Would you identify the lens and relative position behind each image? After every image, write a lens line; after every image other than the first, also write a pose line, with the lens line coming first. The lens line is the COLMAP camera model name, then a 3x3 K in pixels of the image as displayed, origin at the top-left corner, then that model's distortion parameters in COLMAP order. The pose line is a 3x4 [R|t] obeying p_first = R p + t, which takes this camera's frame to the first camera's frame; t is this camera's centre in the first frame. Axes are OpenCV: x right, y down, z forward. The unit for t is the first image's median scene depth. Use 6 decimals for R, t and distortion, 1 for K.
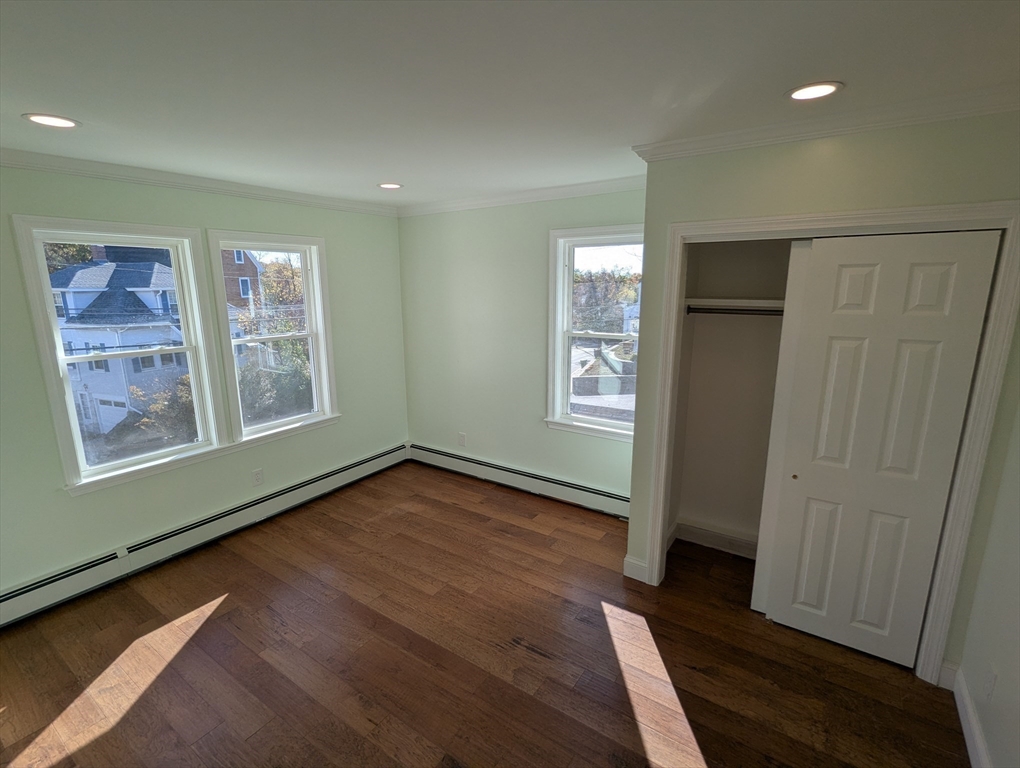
lens RADIAL K [[484.2, 0, 509.8], [0, 484.2, 386.3], [0, 0, 1]] dist [-0.001897, -0.001318]
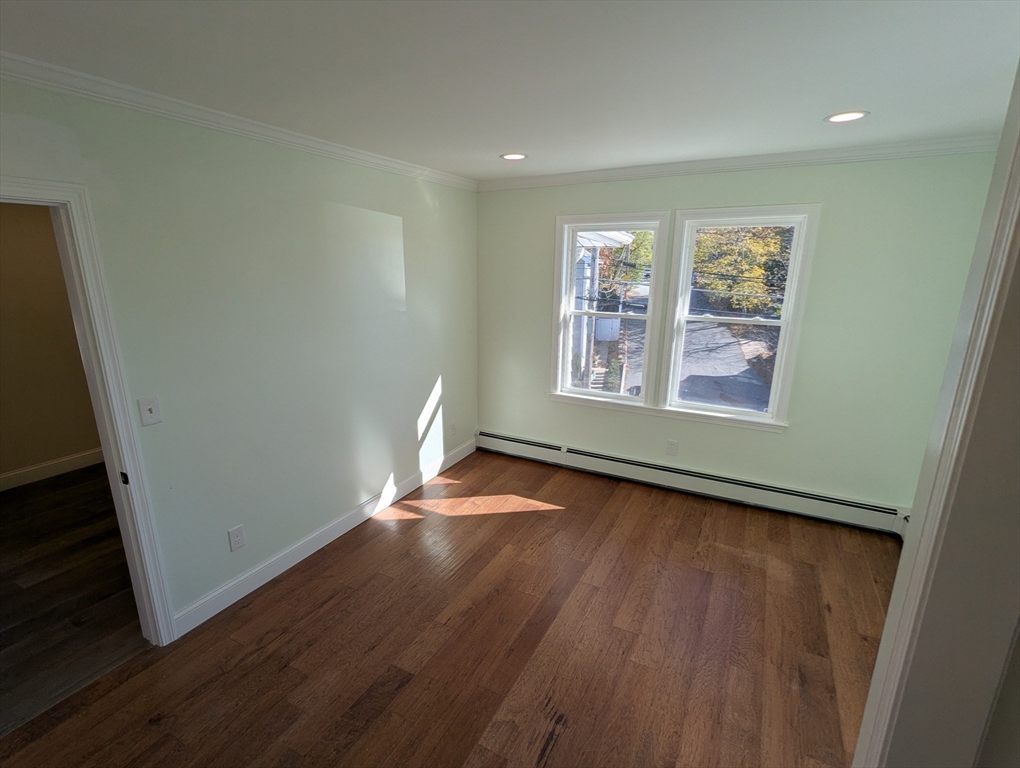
lens RADIAL K [[484.2, 0, 505.9], [0, 484.2, 385.8], [0, 0, 1]] dist [-0.001897, -0.001318]
pose [[0.096602, 0.245391, -0.964599, 0.488367], [-0.213043, 0.951769, 0.220791, -0.108944], [0.972256, 0.184172, 0.144222, 0.548111]]
